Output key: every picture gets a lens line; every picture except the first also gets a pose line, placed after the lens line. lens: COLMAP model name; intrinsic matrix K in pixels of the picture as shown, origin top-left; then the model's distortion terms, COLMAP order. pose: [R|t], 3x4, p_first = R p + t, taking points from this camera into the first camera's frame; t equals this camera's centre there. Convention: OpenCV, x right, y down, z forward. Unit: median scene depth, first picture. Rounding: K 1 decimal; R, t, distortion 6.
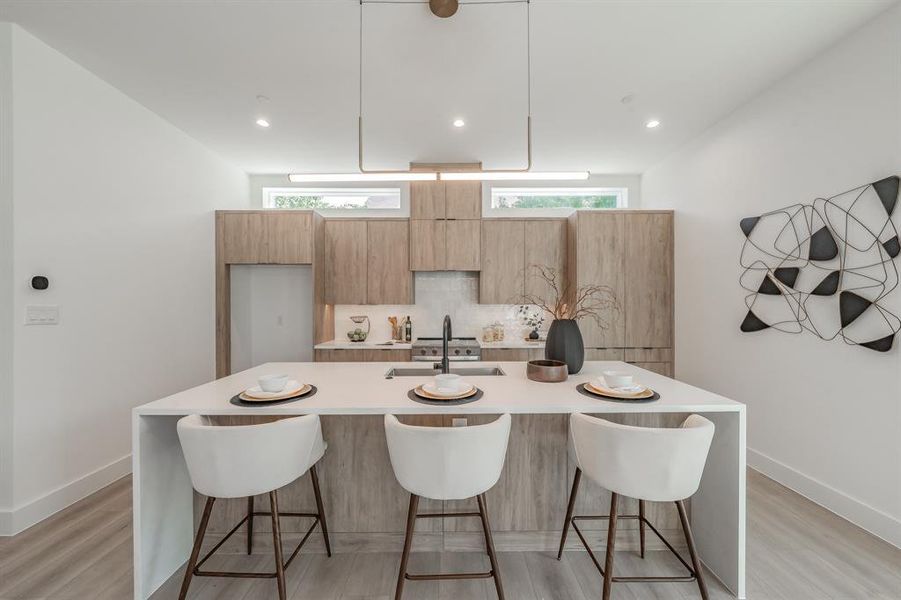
lens RADIAL K [[330.6, 0, 454.9], [0, 330.6, 302.8], [0, 0, 1]] dist [-0.006110, 0.000302]
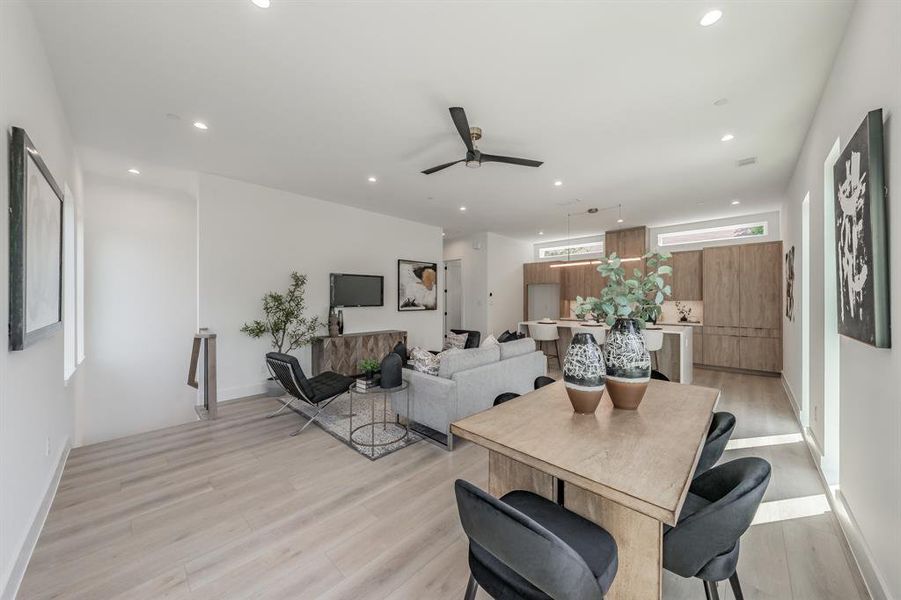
lens RADIAL K [[310.4, 0, 453.1], [0, 310.4, 299.1], [0, 0, 1]] dist [-0.002272, -0.000146]
pose [[0.715314, 0.000077, -0.698803, 0.562679], [-0.001489, 0.999998, -0.001413, -0.000391], [0.698801, 0.002051, 0.715313, -1.096641]]
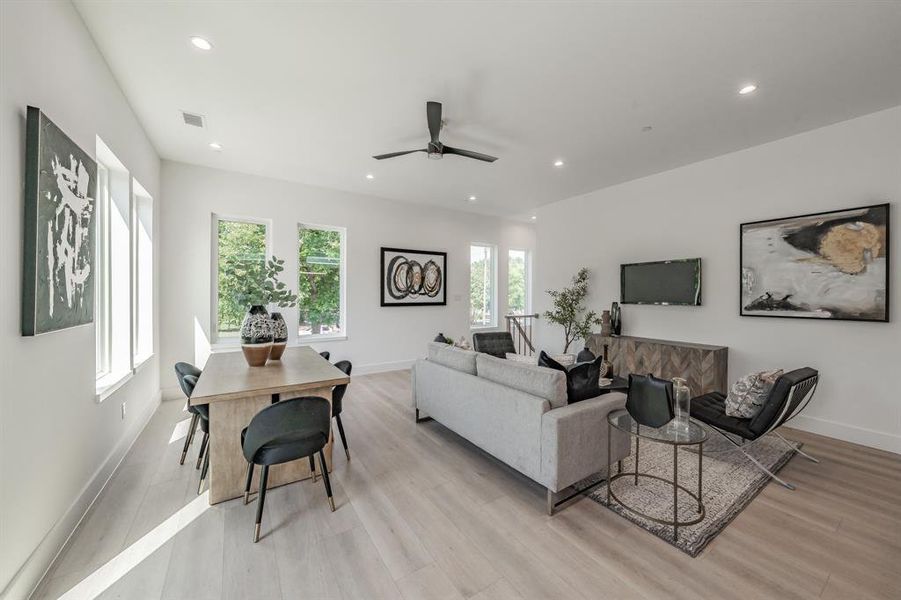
lens RADIAL K [[330.6, 0, 455.1], [0, 330.6, 294.3], [0, 0, 1]] dist [-0.006110, 0.000302]
pose [[-0.840758, -0.003569, -0.541400, 0.449727], [-0.006045, 0.999978, 0.002794, -0.000647], [0.541378, 0.005622, -0.840761, 0.271631]]
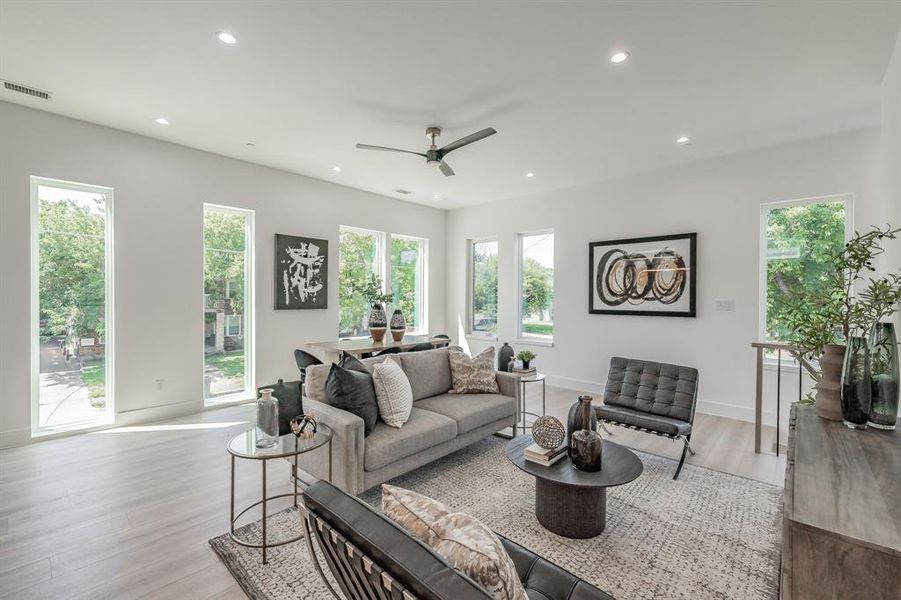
lens RADIAL K [[375.2, 0, 455.9], [0, 375.2, 298.1], [0, 0, 1]] dist [-0.003957, 0.000412]
pose [[-0.741735, -0.009091, 0.670631, -0.683624], [-0.006794, 0.999959, 0.006041, -0.002456], [-0.670658, -0.000076, -0.741766, 0.227196]]
